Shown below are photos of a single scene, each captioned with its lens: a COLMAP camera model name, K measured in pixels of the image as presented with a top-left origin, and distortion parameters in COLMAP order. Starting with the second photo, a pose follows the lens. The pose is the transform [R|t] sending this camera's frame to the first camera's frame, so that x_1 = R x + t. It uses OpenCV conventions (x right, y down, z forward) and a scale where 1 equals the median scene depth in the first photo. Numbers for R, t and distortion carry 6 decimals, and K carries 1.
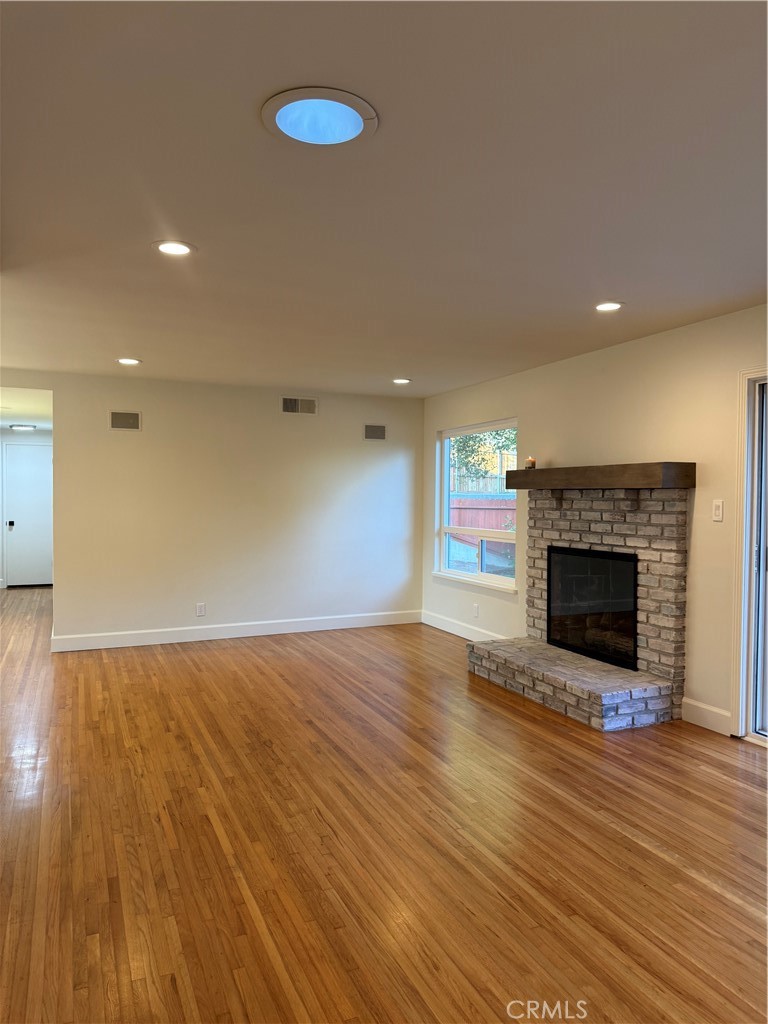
lens RADIAL K [[719.3, 0, 384.9], [0, 719.3, 508.4], [0, 0, 1]] dist [0.007024, 0.000233]
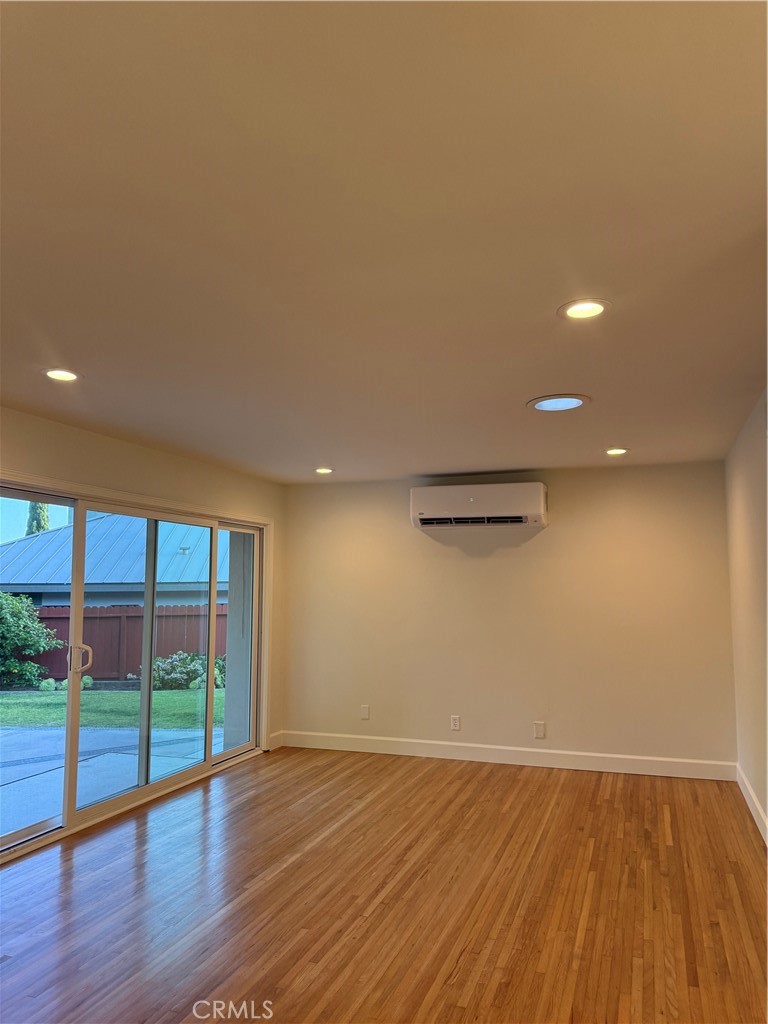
lens RADIAL K [[719.3, 0, 384.7], [0, 719.3, 512.2], [0, 0, 1]] dist [0.007024, 0.000233]
pose [[-0.721882, 0.069683, 0.688499, -0.812994], [0.013849, 0.996173, -0.086301, -0.070369], [-0.691878, -0.052764, -0.720084, 2.075822]]
